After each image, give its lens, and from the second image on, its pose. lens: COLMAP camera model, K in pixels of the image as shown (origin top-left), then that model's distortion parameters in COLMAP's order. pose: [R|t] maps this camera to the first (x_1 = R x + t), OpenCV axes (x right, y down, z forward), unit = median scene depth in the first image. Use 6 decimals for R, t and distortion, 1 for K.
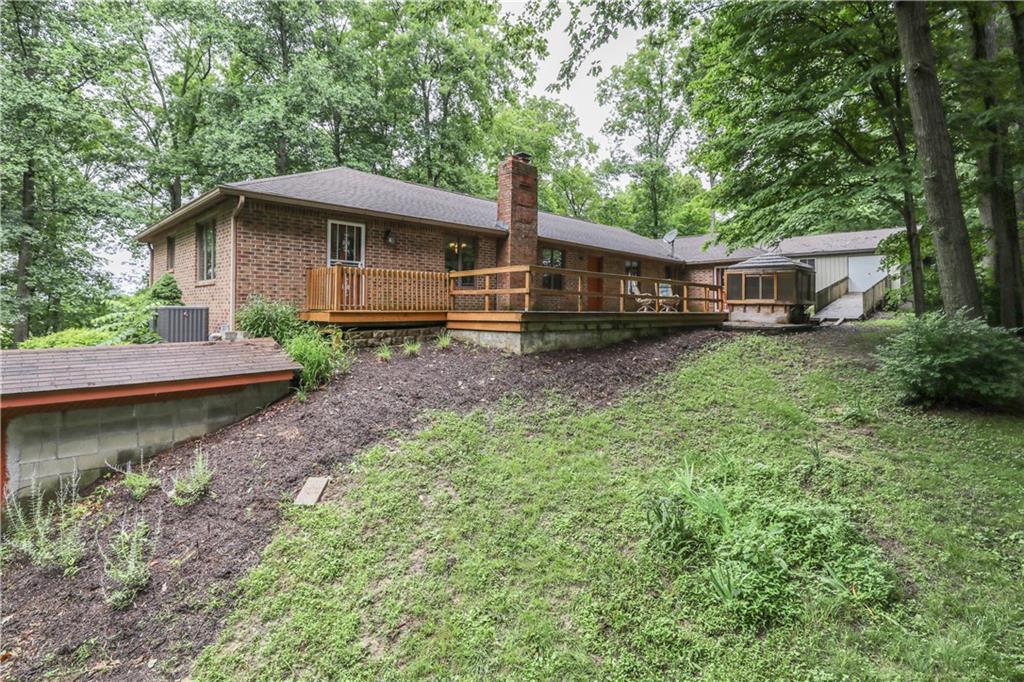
lens RADIAL K [[487.8, 0, 478.2], [0, 487.8, 292.5], [0, 0, 1]] dist [-0.001082, -0.000052]
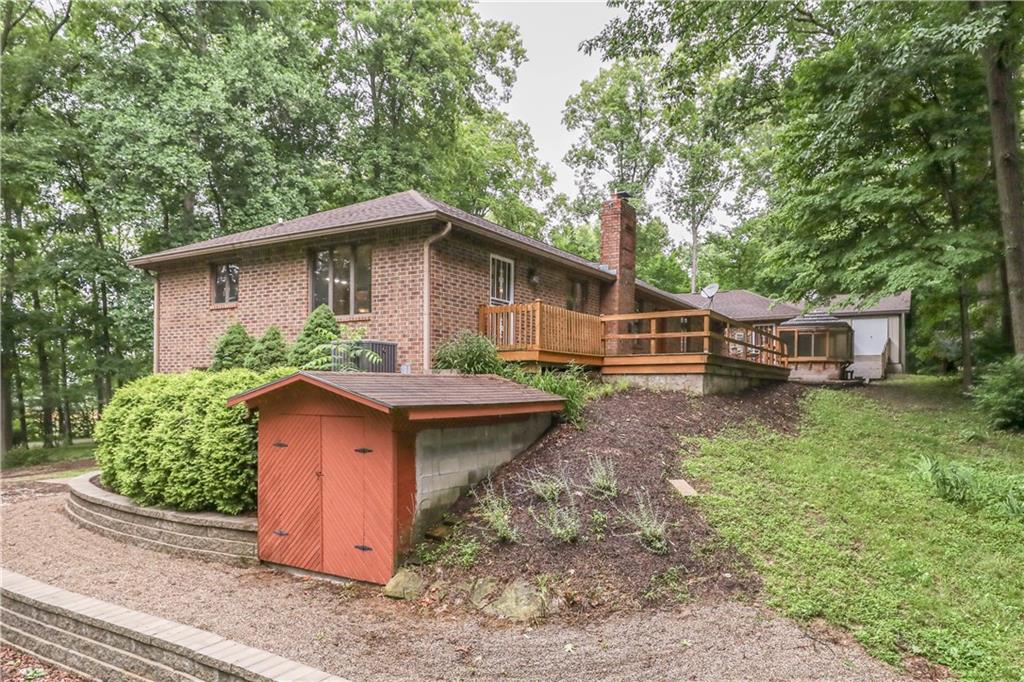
lens RADIAL K [[660.9, 0, 513.8], [0, 660.9, 385.7], [0, 0, 1]] dist [-0.007847, -0.001565]
pose [[0.961085, 0.000234, 0.276252, -0.391458], [-0.008763, 0.999522, 0.029640, 0.039435], [-0.276114, -0.030908, 0.960628, -0.135303]]
